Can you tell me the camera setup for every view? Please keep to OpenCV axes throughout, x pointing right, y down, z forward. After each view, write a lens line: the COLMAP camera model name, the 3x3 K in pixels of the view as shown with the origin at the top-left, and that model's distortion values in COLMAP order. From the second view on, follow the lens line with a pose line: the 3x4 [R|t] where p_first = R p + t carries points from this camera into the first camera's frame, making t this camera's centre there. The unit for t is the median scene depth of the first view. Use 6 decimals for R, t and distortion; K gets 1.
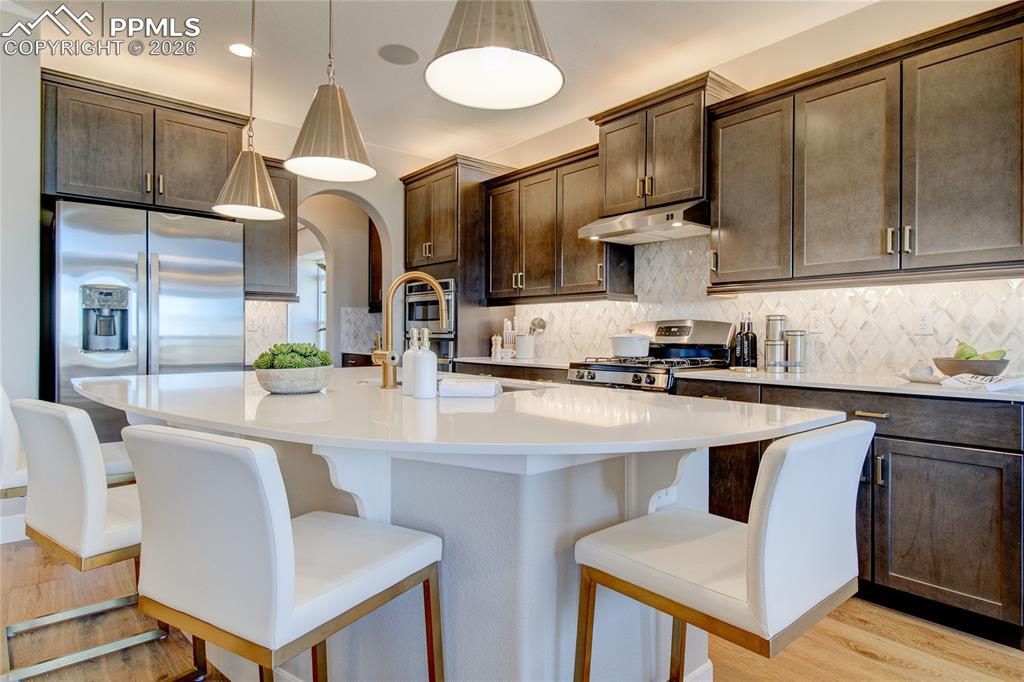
lens RADIAL K [[547.8, 0, 512.0], [0, 547.8, 341.0], [0, 0, 1]] dist [-0.001127, -0.000388]
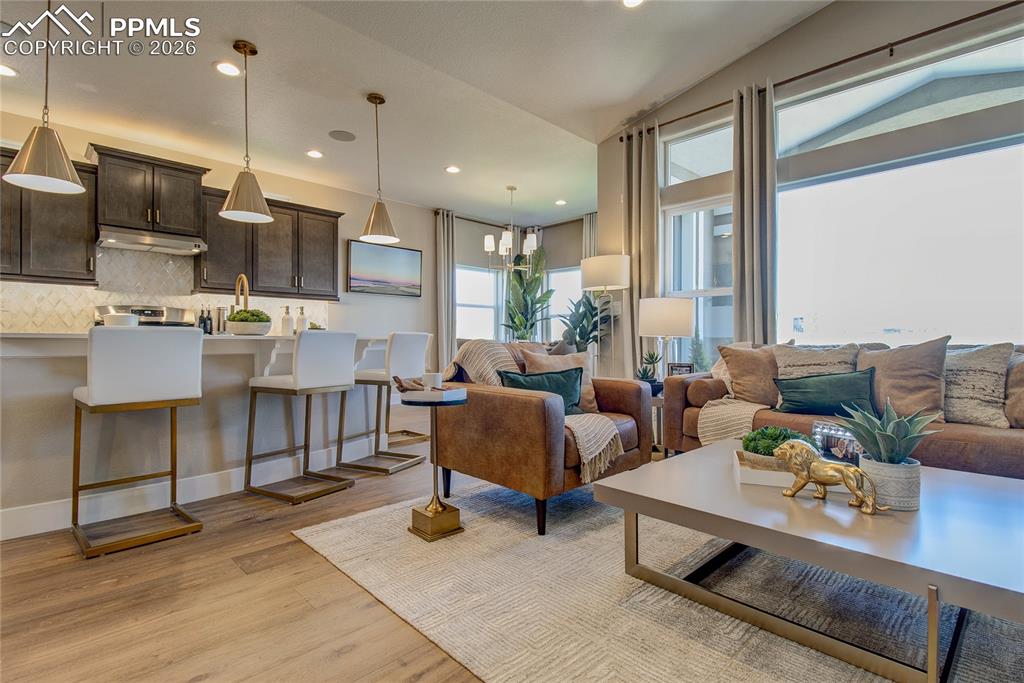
lens RADIAL K [[498.5, 0, 495.5], [0, 498.5, 350.4], [0, 0, 1]] dist [0.027921, -0.015098]
pose [[-0.032777, -0.024368, 0.999166, -1.269565], [0.008572, 0.999659, 0.024661, 0.065668], [-0.999426, 0.009373, -0.032557, 0.118808]]
